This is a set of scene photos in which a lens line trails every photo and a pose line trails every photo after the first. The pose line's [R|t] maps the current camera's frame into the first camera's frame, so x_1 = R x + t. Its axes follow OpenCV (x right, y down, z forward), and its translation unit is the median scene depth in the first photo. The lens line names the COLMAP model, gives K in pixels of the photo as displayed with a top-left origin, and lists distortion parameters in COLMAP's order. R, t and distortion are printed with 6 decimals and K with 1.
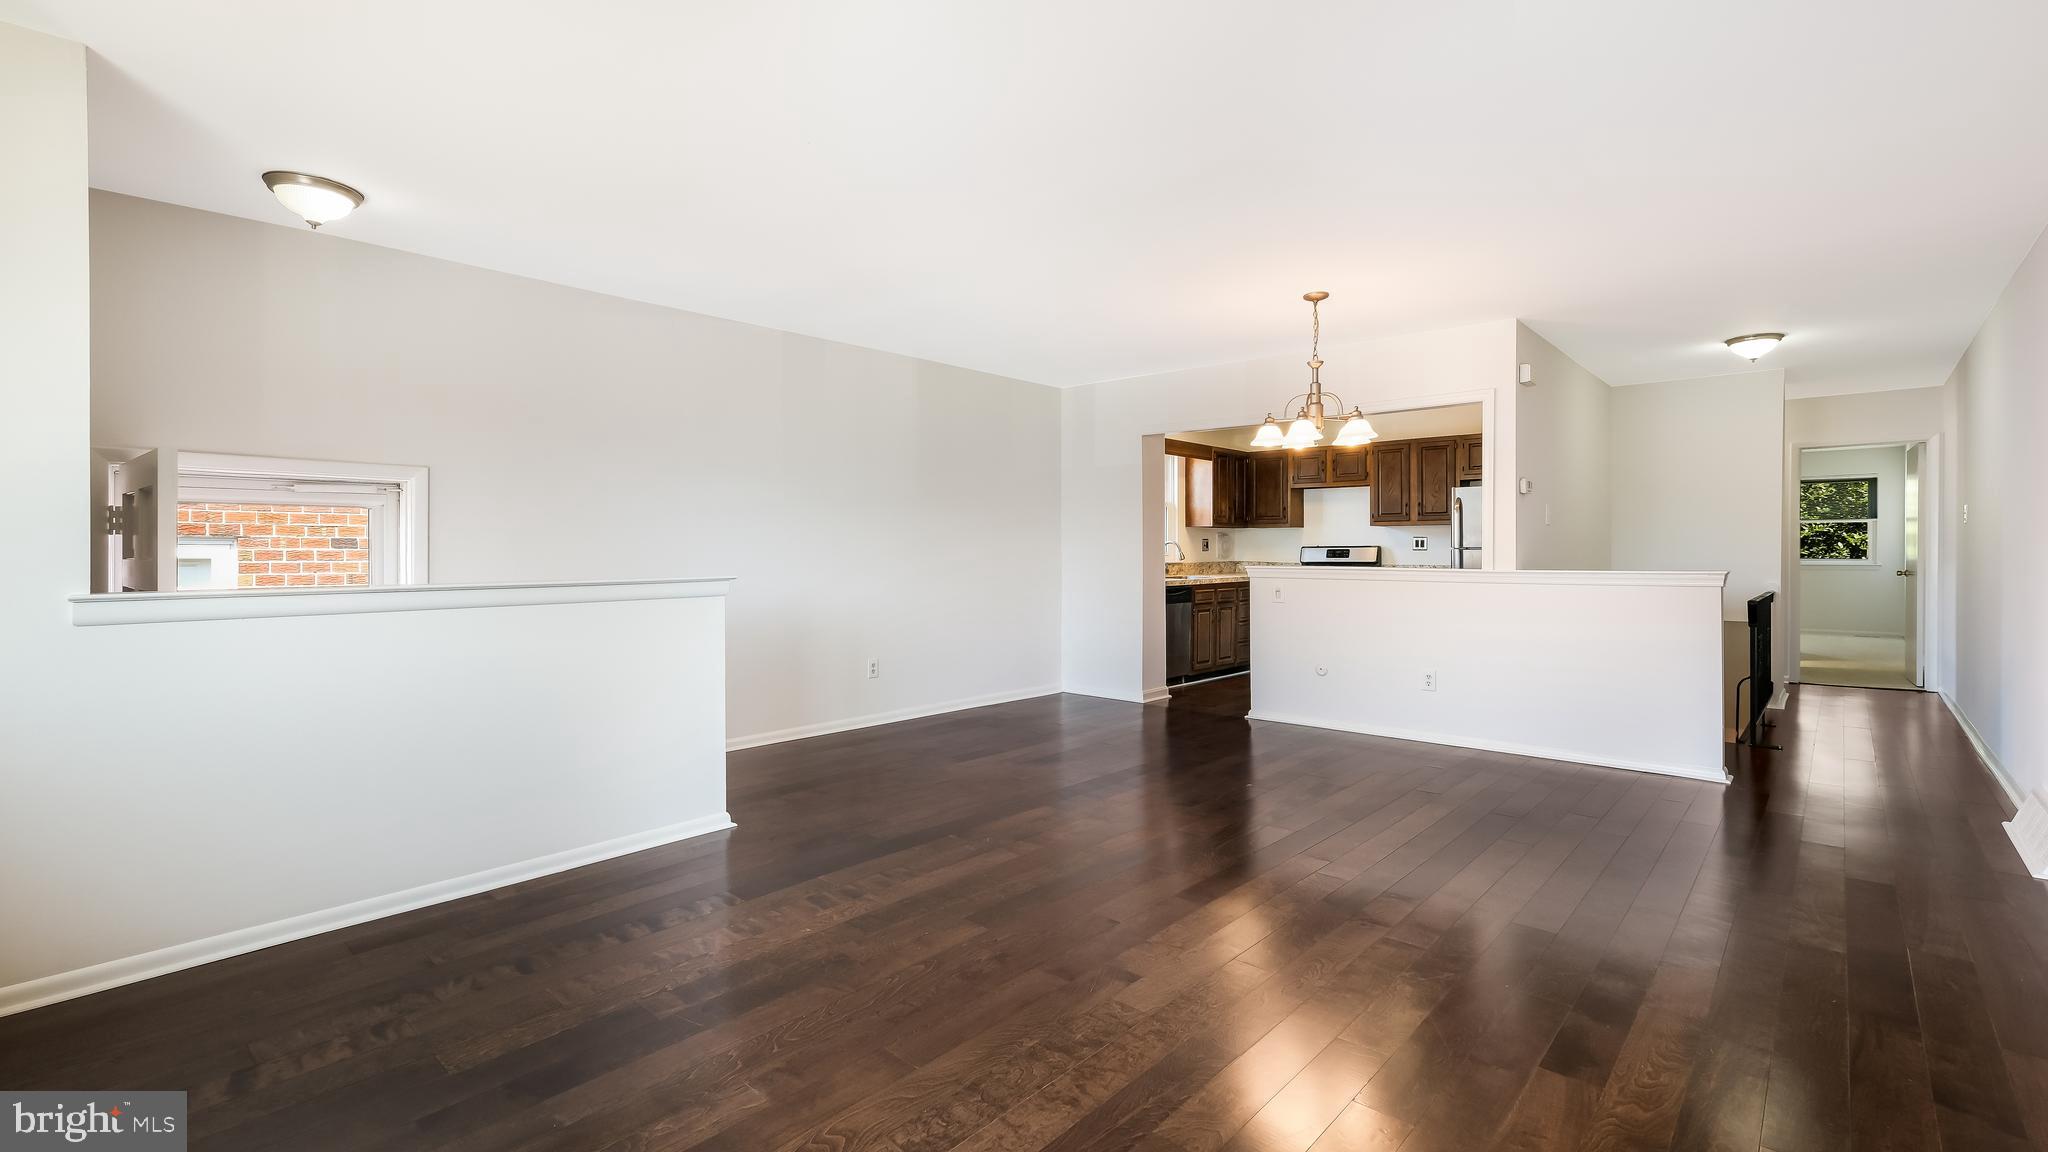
lens RADIAL K [[899.6, 0, 1021.0], [0, 899.6, 561.2], [0, 0, 1]] dist [0.004846, 0.000175]
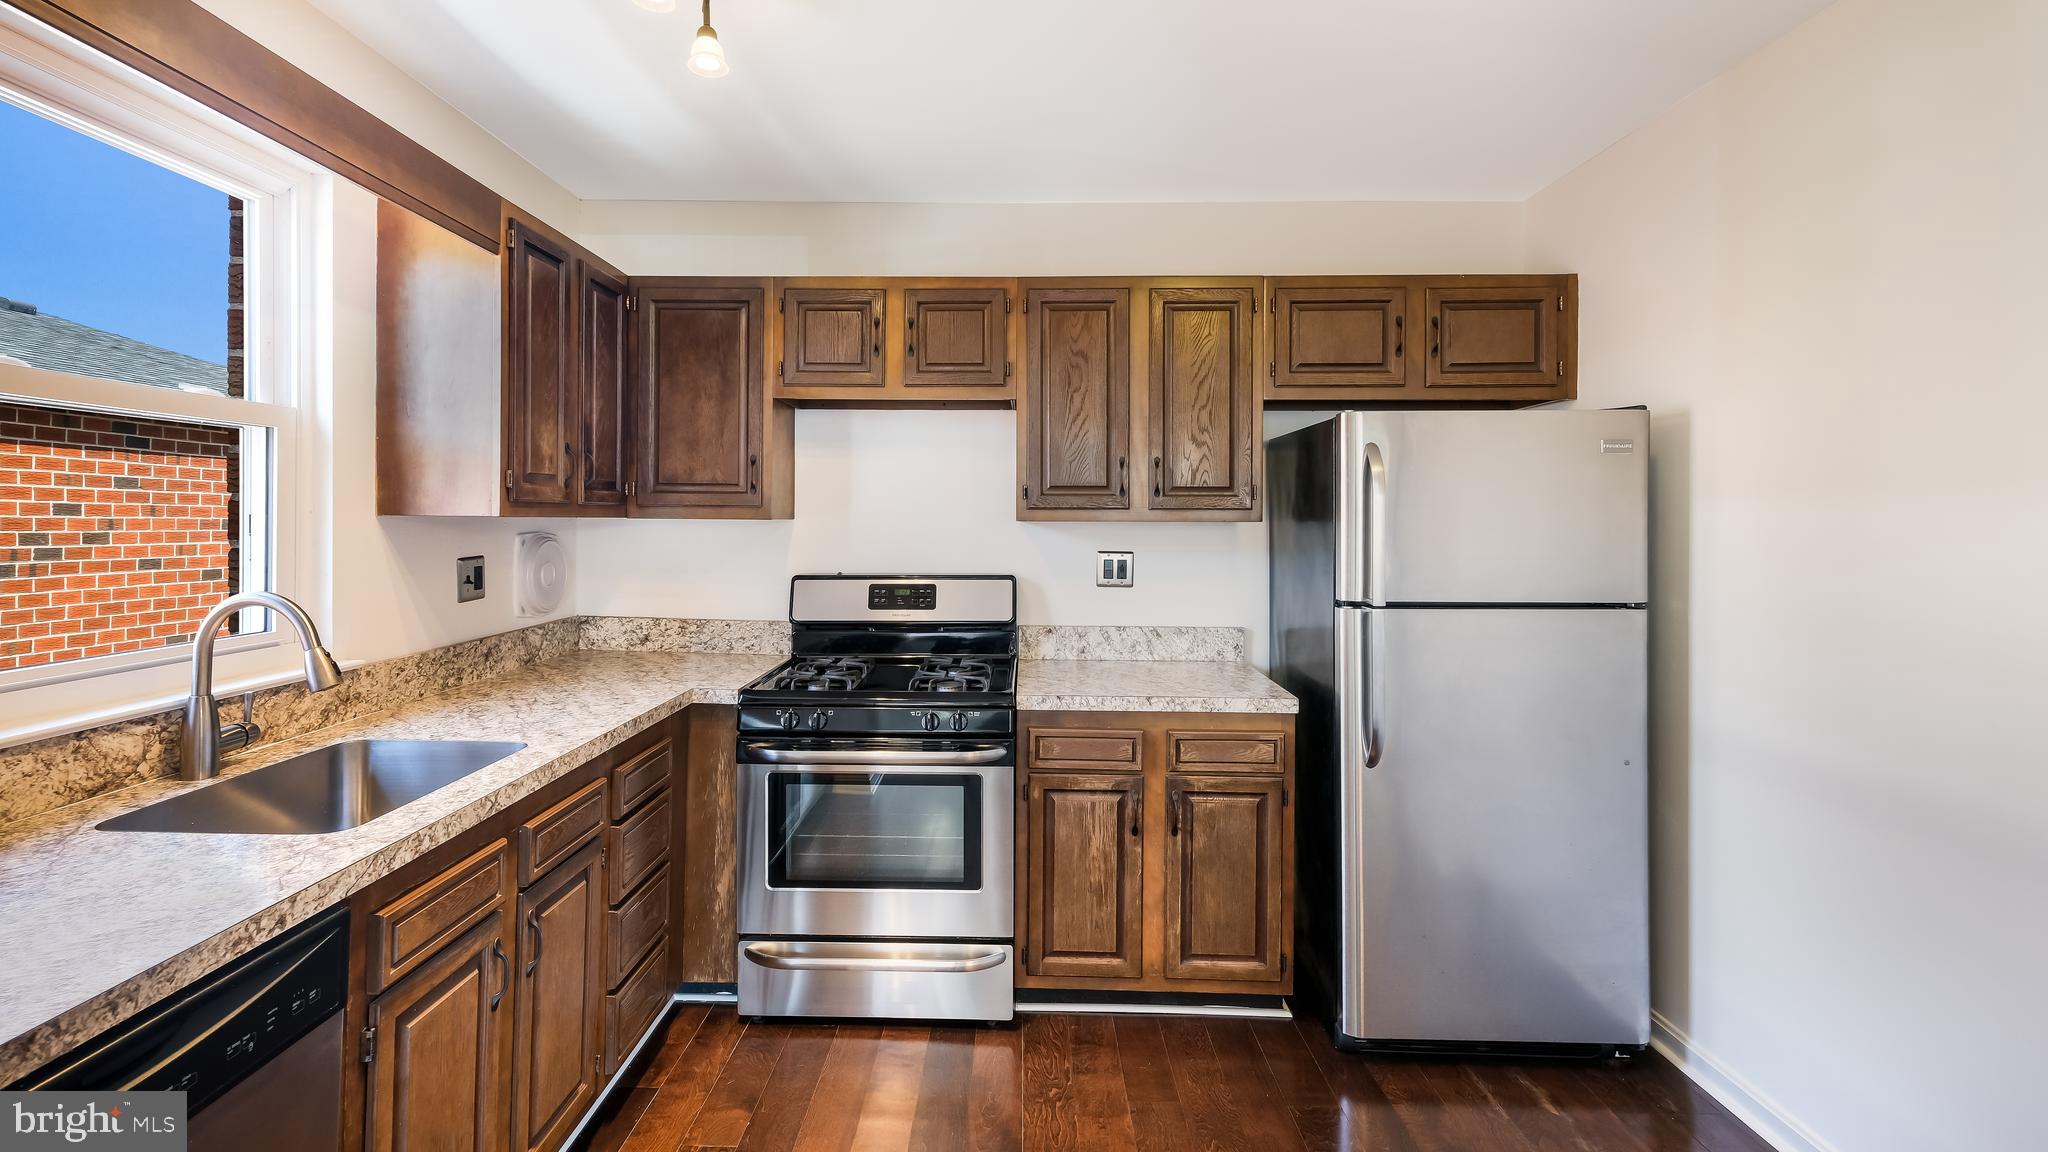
lens RADIAL K [[899.6, 0, 993.6], [0, 899.6, 512.3], [0, 0, 1]] dist [0.004846, 0.000175]
pose [[0.758157, 0.011617, 0.651968, 0.150213], [-0.001360, 0.999867, -0.016235, -0.035170], [-0.652070, 0.011422, 0.758072, 0.705232]]
